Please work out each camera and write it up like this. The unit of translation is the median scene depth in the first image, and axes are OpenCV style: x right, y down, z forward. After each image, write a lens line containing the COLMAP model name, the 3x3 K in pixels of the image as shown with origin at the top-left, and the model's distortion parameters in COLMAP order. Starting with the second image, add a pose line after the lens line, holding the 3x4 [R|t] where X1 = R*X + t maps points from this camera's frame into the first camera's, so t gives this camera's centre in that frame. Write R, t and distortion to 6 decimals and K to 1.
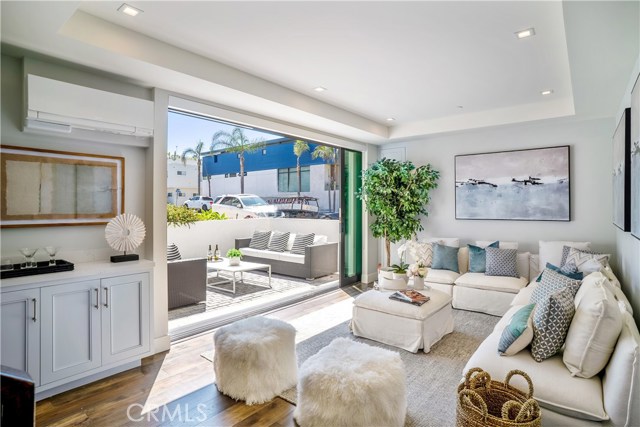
lens RADIAL K [[336.4, 0, 319.3], [0, 336.4, 202.7], [0, 0, 1]] dist [-0.061896, 0.021731]
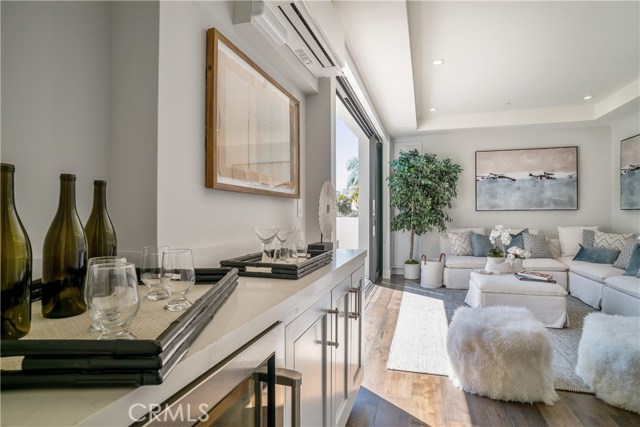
lens RADIAL K [[336.4, 0, 317.4], [0, 336.4, 214.5], [0, 0, 1]] dist [-0.061896, 0.021731]
pose [[0.933558, -0.003507, 0.358409, -0.475162], [-0.000977, 0.999924, 0.012329, 0.051552], [-0.358424, -0.011860, 0.933483, 0.197135]]
